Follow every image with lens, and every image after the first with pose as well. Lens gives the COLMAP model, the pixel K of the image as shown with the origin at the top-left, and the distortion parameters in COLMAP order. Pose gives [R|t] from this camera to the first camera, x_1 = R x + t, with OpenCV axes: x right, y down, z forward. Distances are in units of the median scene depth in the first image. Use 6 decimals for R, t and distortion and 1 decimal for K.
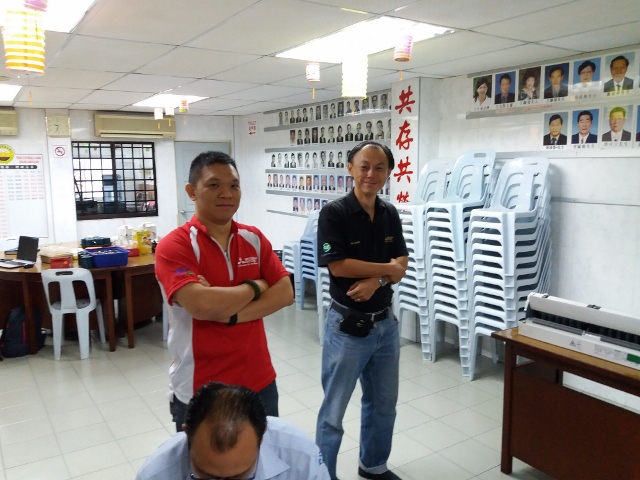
lens RADIAL K [[524.2, 0, 348.8], [0, 524.2, 240.7], [0, 0, 1]] dist [0.005920, -0.055647]
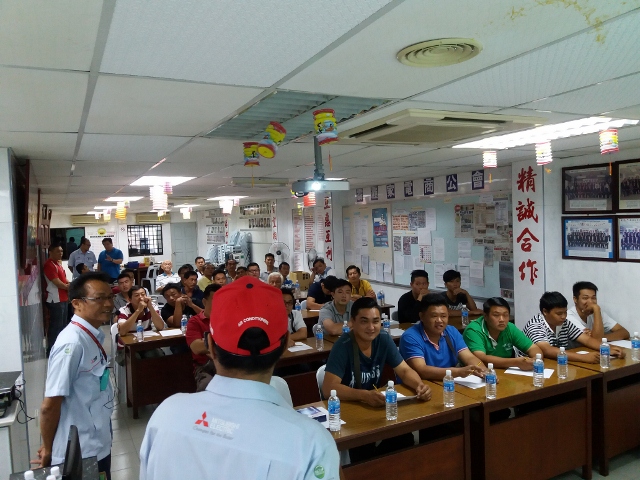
lens RADIAL K [[524.2, 0, 322.7], [0, 524.2, 238.0], [0, 0, 1]] dist [0.005920, -0.055647]
pose [[0.984793, -0.026959, -0.171625, 1.172591], [0.008931, 0.994436, -0.104962, 0.203518], [0.173500, 0.101833, 0.979555, -1.847270]]
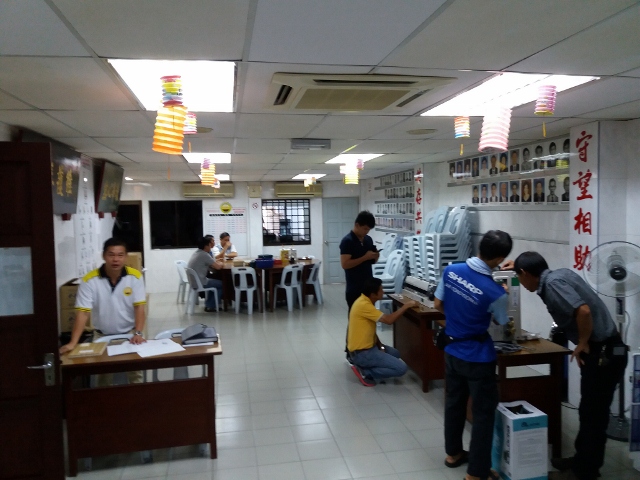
lens RADIAL K [[524.2, 0, 323.3], [0, 524.2, 240.6], [0, 0, 1]] dist [0.005920, -0.055647]
pose [[0.898647, 0.015460, -0.438399, 0.579571], [-0.048477, 0.996758, -0.064220, 0.062851], [0.435985, 0.078963, 0.896483, -0.632194]]
